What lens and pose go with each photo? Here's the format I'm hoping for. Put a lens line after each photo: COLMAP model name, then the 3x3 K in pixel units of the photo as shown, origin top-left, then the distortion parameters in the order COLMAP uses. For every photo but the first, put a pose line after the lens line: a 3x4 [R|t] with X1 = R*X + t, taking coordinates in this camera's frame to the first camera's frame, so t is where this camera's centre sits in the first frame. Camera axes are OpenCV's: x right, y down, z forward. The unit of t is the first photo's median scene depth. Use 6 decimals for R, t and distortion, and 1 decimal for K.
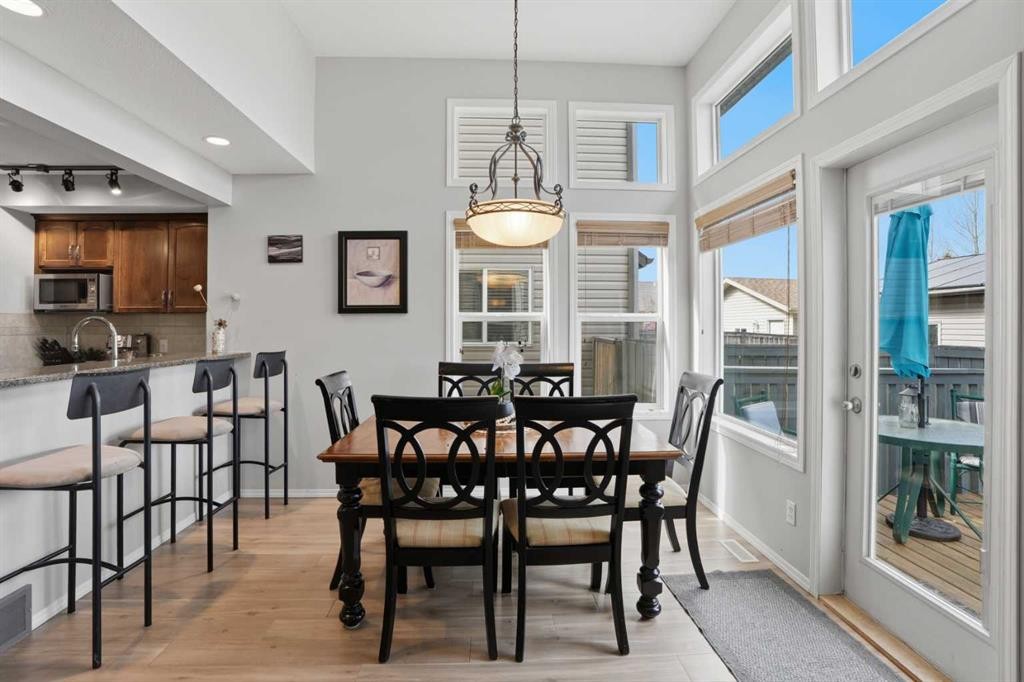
lens RADIAL K [[481.2, 0, 499.8], [0, 481.2, 316.4], [0, 0, 1]] dist [-0.023771, 0.004995]
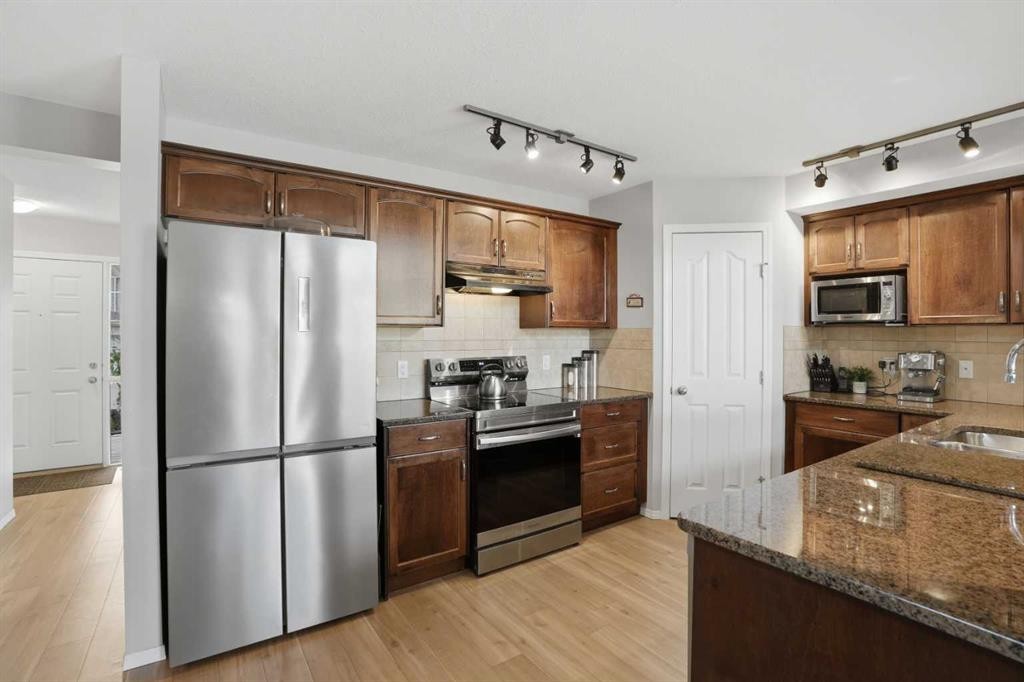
lens RADIAL K [[481.2, 0, 509.5], [0, 481.2, 332.3], [0, 0, 1]] dist [-0.023771, 0.004995]
pose [[0.533255, 0.009477, -0.845902, -0.552384], [0.001168, 0.999928, 0.011938, -0.004920], [0.845954, -0.007354, 0.533206, 0.033454]]
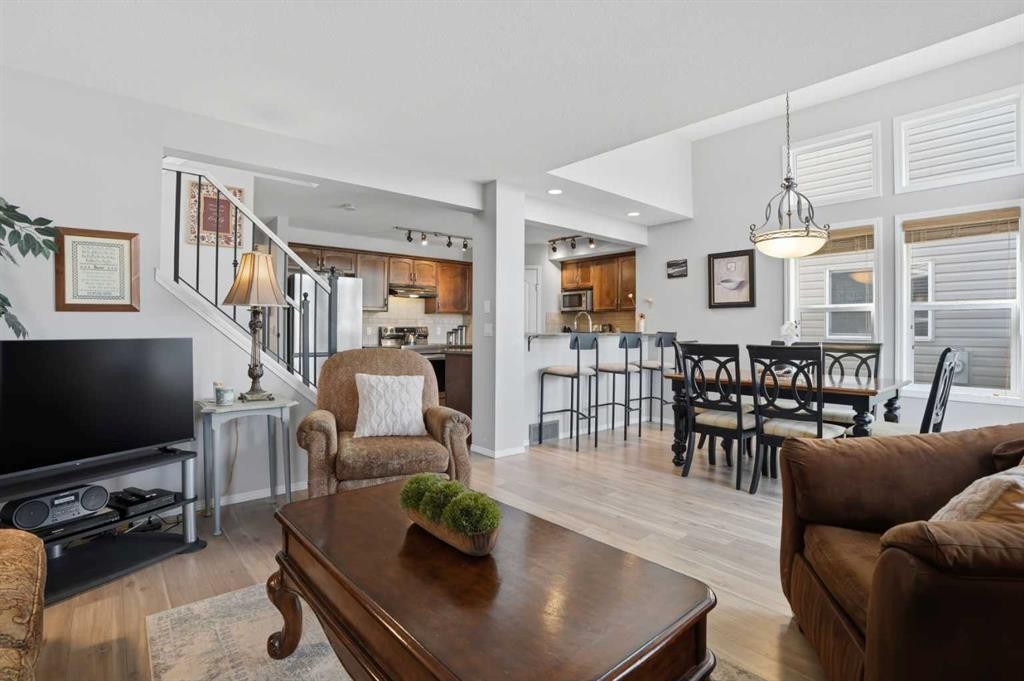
lens RADIAL K [[481.2, 0, 507.1], [0, 481.2, 324.2], [0, 0, 1]] dist [-0.023771, 0.004995]
pose [[0.626718, -0.000039, -0.779246, 0.437990], [-0.000501, 1.000000, -0.000453, 0.043567], [0.779246, 0.000674, 0.626718, -0.432641]]
